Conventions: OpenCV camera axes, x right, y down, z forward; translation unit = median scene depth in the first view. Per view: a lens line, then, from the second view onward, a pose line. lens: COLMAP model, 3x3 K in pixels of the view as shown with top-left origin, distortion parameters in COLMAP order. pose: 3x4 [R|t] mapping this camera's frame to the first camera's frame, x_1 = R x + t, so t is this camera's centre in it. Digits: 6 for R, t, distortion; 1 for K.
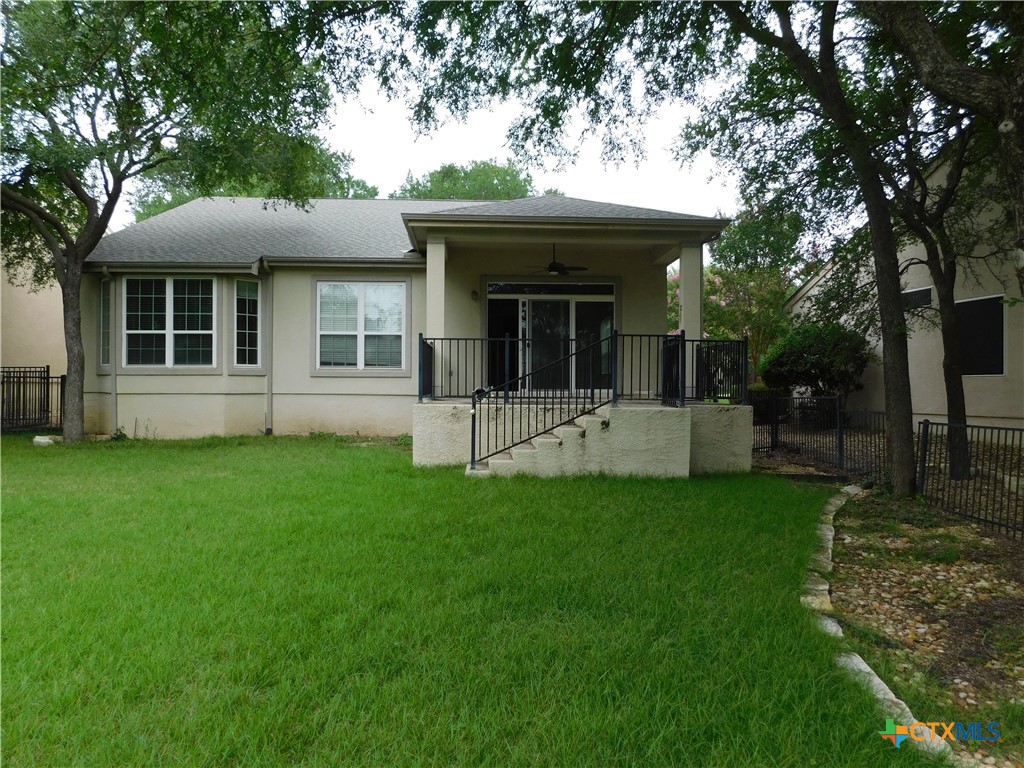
lens RADIAL K [[725.7, 0, 511.2], [0, 725.7, 382.3], [0, 0, 1]] dist [-0.001961, 0.000977]
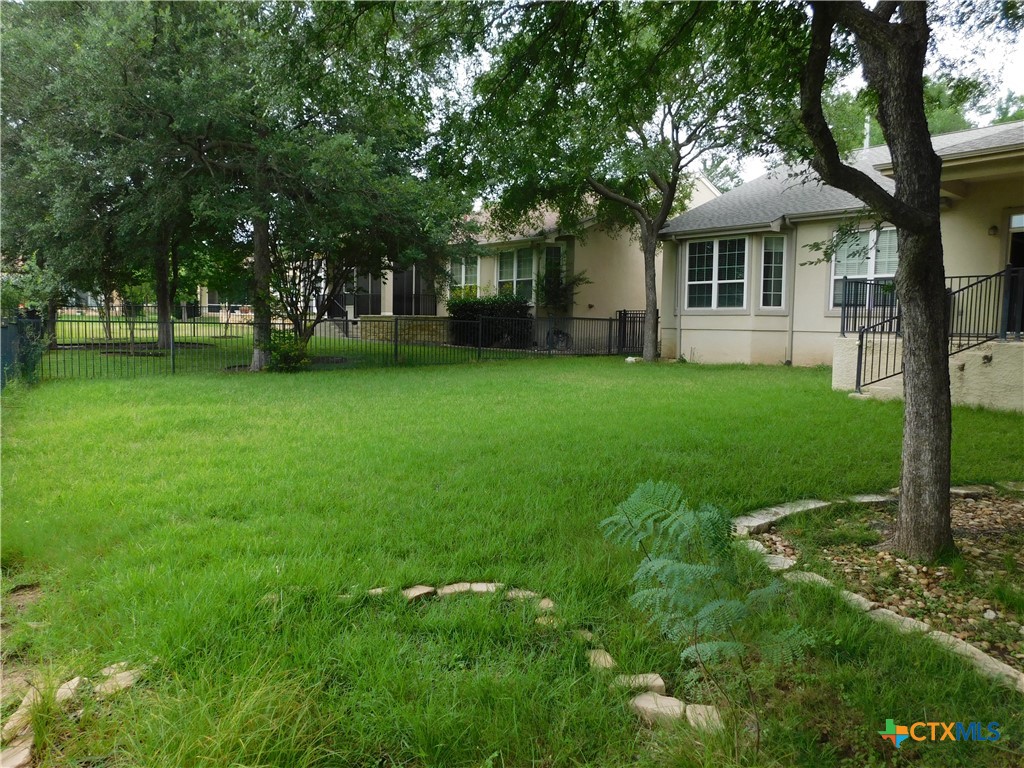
lens RADIAL K [[725.7, 0, 513.2], [0, 725.7, 383.8], [0, 0, 1]] dist [-0.001961, 0.000977]
pose [[0.617509, 0.070761, -0.783375, 0.336822], [-0.013077, 0.996731, 0.079725, 0.013497], [0.786455, -0.038986, 0.616416, -0.093917]]
